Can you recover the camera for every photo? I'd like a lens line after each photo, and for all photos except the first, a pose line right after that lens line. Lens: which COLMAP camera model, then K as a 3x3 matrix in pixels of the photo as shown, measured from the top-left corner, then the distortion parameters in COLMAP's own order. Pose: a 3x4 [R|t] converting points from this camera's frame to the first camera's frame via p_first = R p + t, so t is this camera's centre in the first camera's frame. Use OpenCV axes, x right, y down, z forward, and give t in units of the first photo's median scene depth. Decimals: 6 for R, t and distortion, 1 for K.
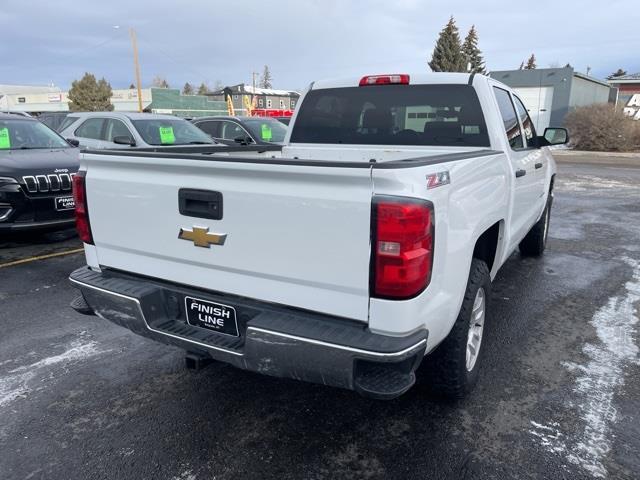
lens RADIAL K [[482.2, 0, 323.5], [0, 482.2, 242.1], [0, 0, 1]] dist [0.076326, -0.104065]
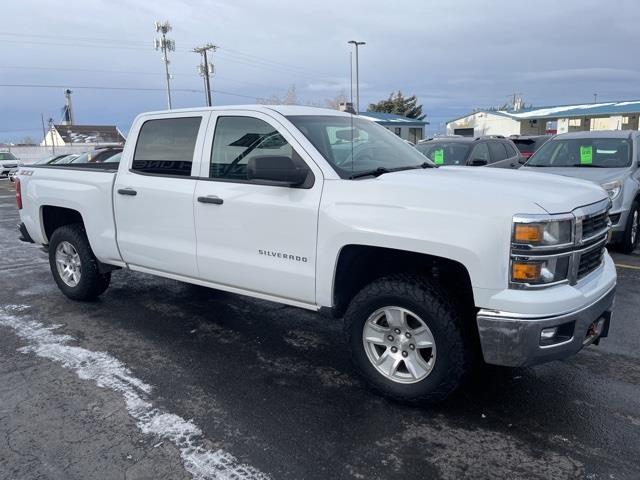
lens RADIAL K [[481.7, 0, 313.5], [0, 481.7, 241.9], [0, 0, 1]] dist [0.076157, -0.103740]
pose [[-0.101236, 0.189504, -0.976647, 1.873401], [-0.219011, 0.953362, 0.207688, -0.451815], [0.970456, 0.234921, -0.055011, 1.862612]]
